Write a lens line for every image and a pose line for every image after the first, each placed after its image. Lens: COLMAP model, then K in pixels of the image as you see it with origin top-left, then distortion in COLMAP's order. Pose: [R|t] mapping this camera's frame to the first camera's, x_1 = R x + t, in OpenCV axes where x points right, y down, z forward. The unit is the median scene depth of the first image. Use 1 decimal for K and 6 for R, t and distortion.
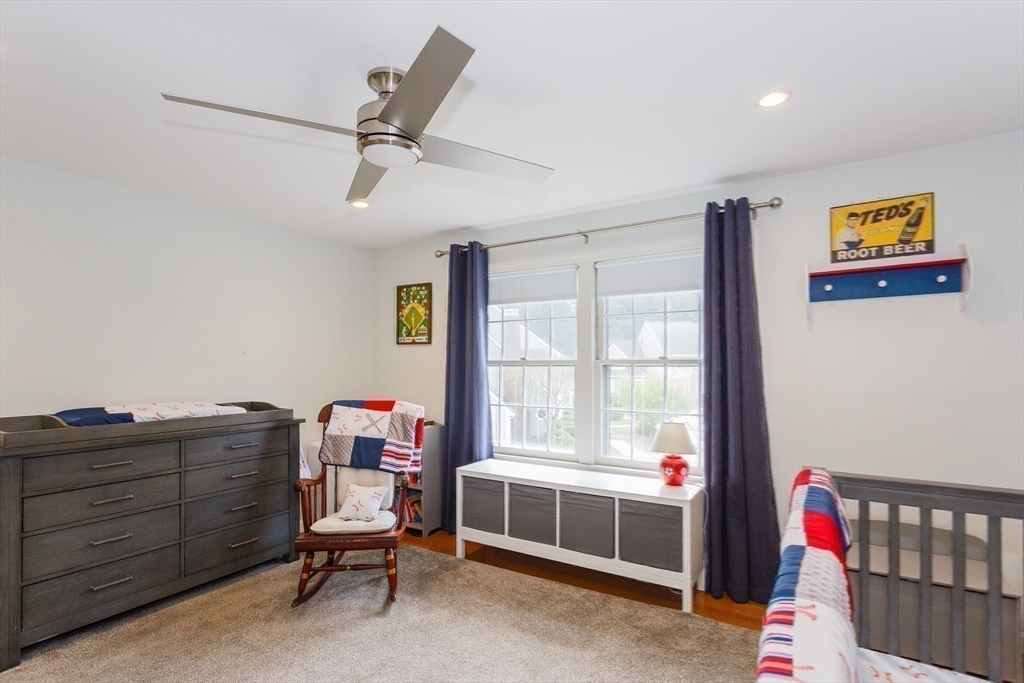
lens RADIAL K [[493.0, 0, 513.5], [0, 493.0, 348.5], [0, 0, 1]] dist [-0.000433, 0.000401]
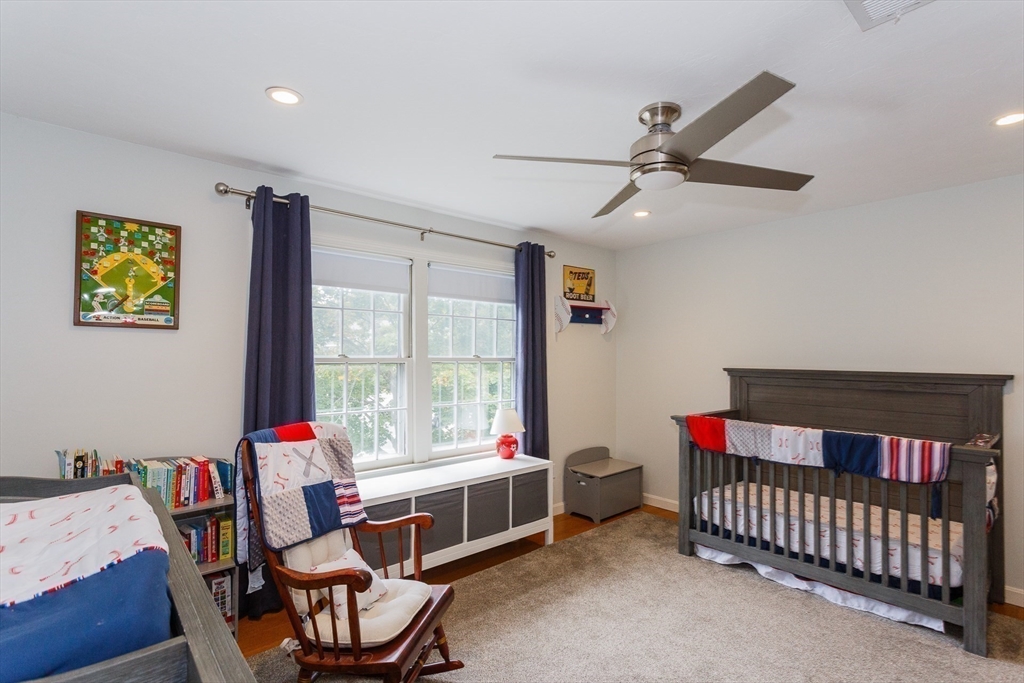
lens RADIAL K [[496.5, 0, 515.2], [0, 496.5, 337.7], [0, 0, 1]] dist [0.001236, 0.000736]
pose [[0.290100, 0.035744, 0.956329, -0.825847], [-0.036344, 0.998993, -0.026314, 0.002415], [-0.956306, -0.027123, 0.291107, 0.578241]]
